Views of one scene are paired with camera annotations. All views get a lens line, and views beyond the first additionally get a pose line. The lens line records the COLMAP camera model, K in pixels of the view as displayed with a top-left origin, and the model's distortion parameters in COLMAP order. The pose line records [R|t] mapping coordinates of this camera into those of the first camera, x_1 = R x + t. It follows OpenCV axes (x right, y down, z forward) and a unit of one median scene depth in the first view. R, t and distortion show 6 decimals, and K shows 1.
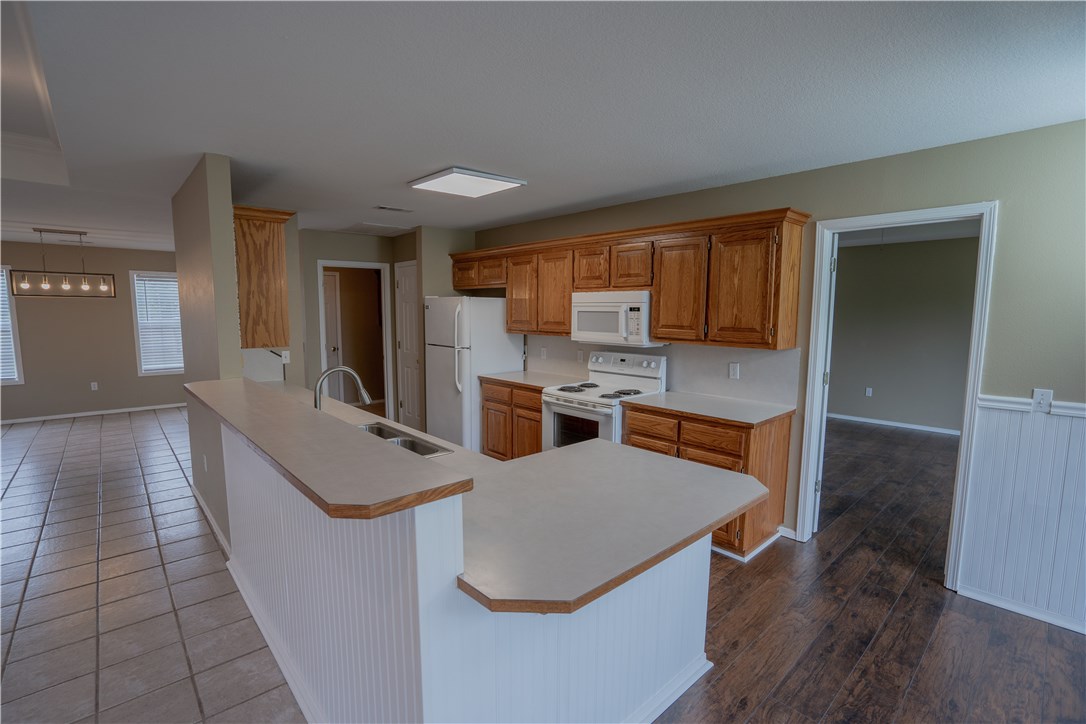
lens RADIAL K [[490.2, 0, 539.7], [0, 490.2, 371.9], [0, 0, 1]] dist [-0.004378, 0.001194]
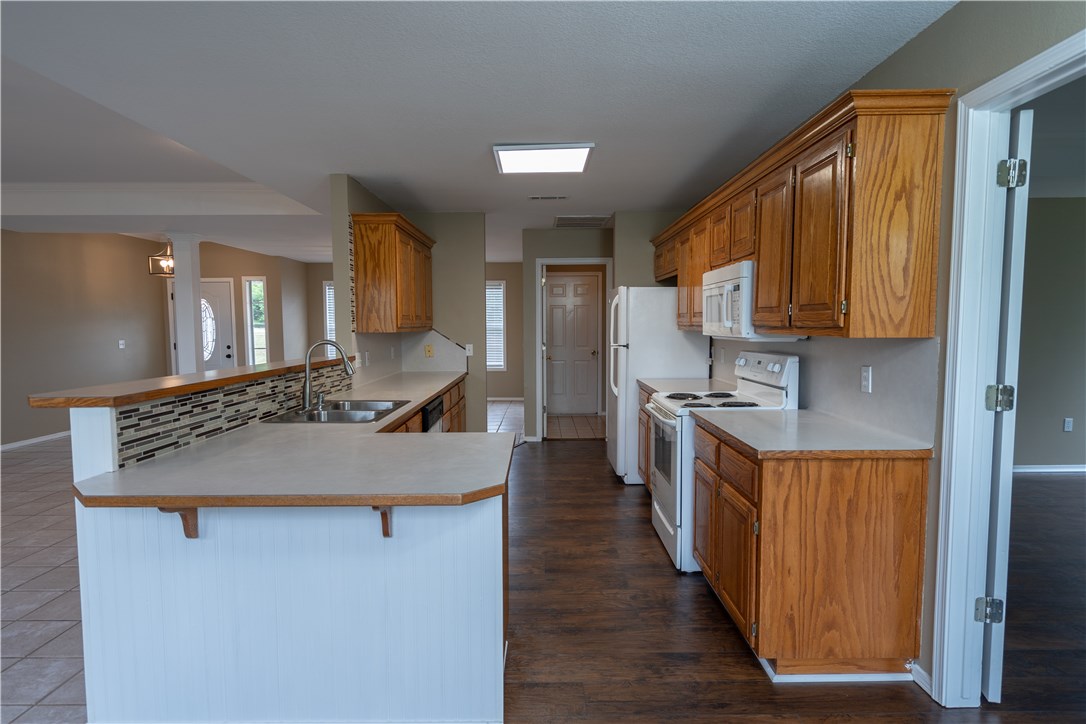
lens RADIAL K [[585.9, 0, 547.5], [0, 585.9, 368.4], [0, 0, 1]] dist [-0.000286, 0.000065]
pose [[0.753229, 0.043915, -0.656290, 0.524944], [-0.075975, 0.996899, -0.020490, 0.026479], [0.653356, 0.065295, 0.754230, 0.178117]]
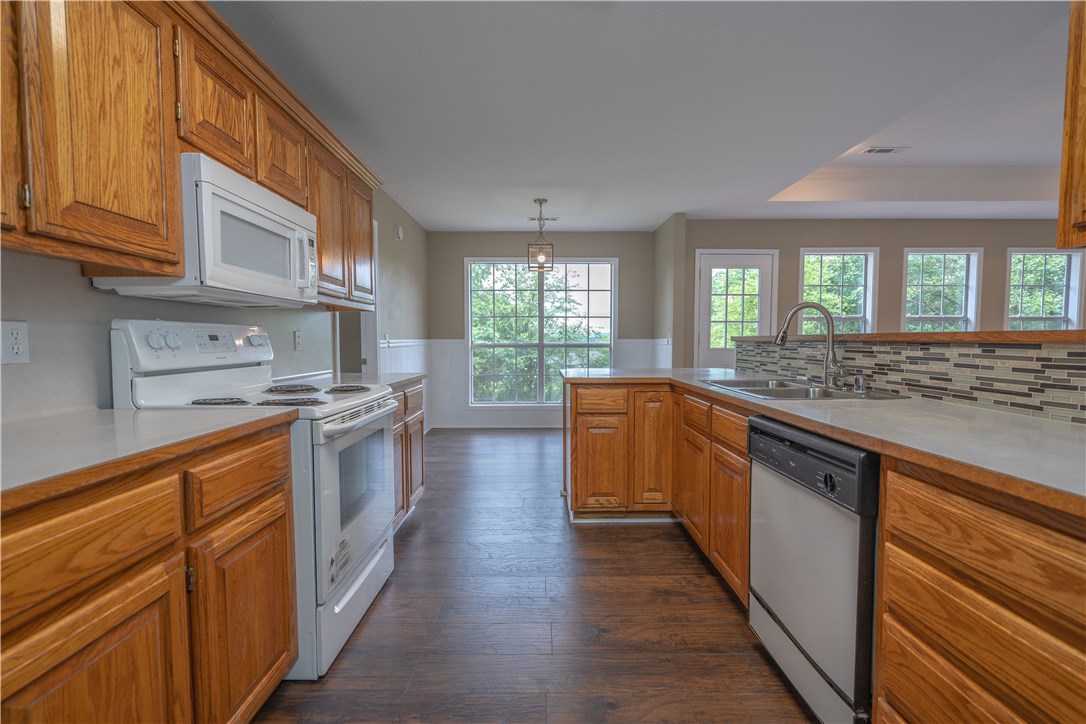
lens RADIAL K [[490.2, 0, 541.1], [0, 490.2, 364.8], [0, 0, 1]] dist [-0.004378, 0.001194]
pose [[-0.734546, -0.032688, 0.677771, -0.395170], [0.084863, 0.986571, 0.139554, -0.039242], [-0.673231, 0.160027, -0.721908, 1.202288]]
